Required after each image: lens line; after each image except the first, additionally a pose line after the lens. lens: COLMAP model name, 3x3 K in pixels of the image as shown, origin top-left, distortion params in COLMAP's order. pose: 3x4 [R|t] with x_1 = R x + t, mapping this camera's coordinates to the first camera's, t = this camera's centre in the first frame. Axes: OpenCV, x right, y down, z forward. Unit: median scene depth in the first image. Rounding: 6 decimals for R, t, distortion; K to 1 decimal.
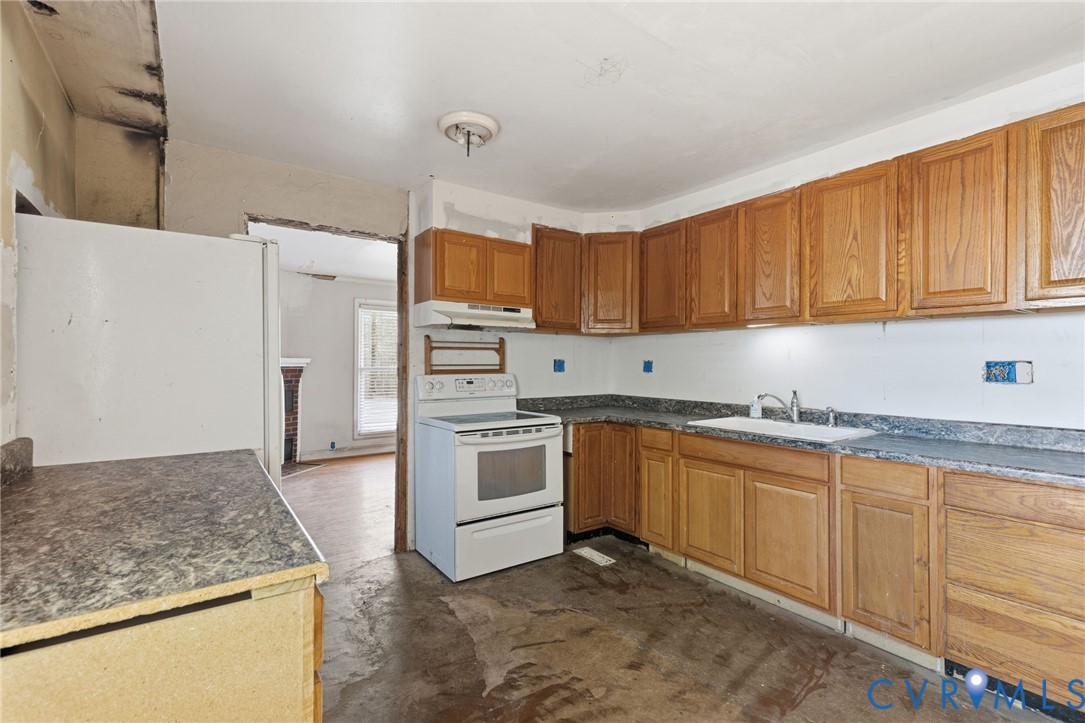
lens RADIAL K [[486.8, 0, 541.1], [0, 486.8, 362.8], [0, 0, 1]] dist [0.006200, -0.001839]
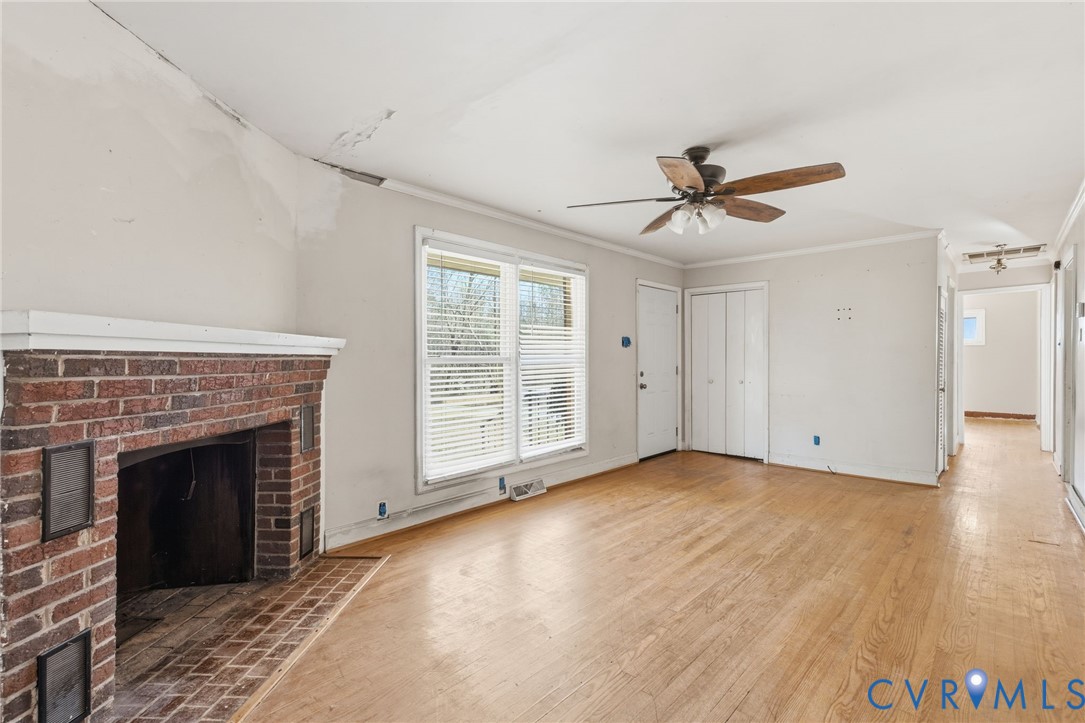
lens RADIAL K [[486.8, 0, 547.0], [0, 486.8, 367.4], [0, 0, 1]] dist [0.006200, -0.001839]
pose [[0.977255, -0.013945, 0.211608, -0.745627], [0.010322, 0.999781, 0.018216, 0.024618], [-0.211815, -0.015617, 0.977185, 0.945110]]
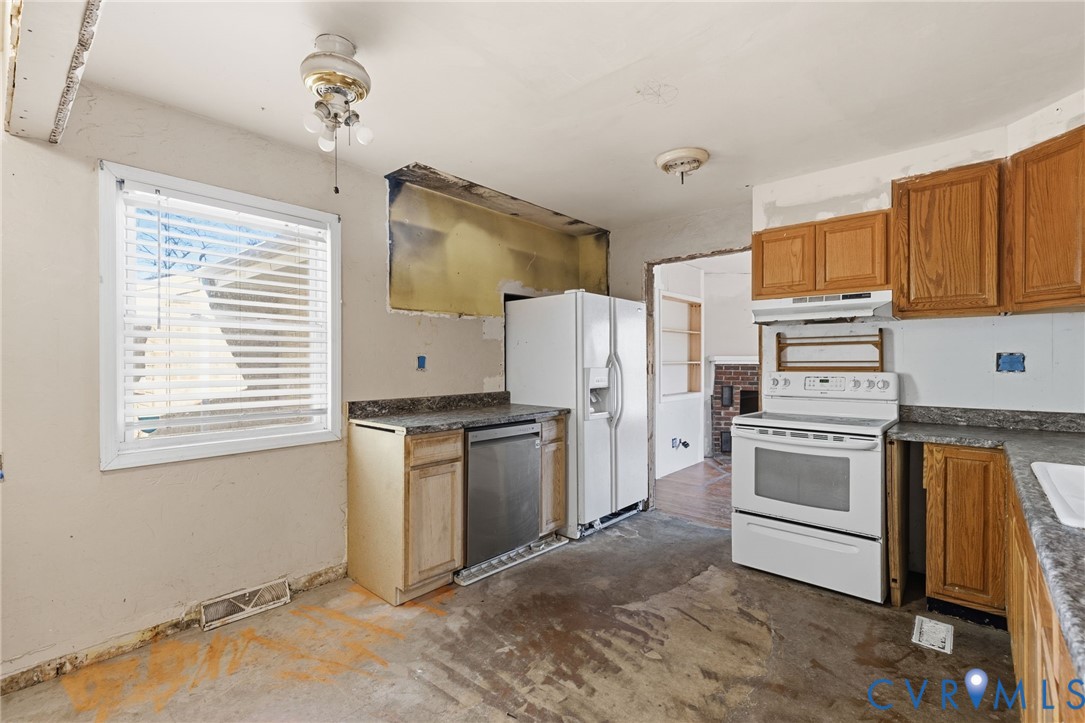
lens RADIAL K [[486.8, 0, 542.0], [0, 486.8, 360.8], [0, 0, 1]] dist [0.006200, -0.001839]
pose [[0.218652, -0.005685, -0.975786, 0.698079], [0.004289, 0.999979, -0.004865, 0.005513], [0.975793, -0.003121, 0.218672, 0.310779]]
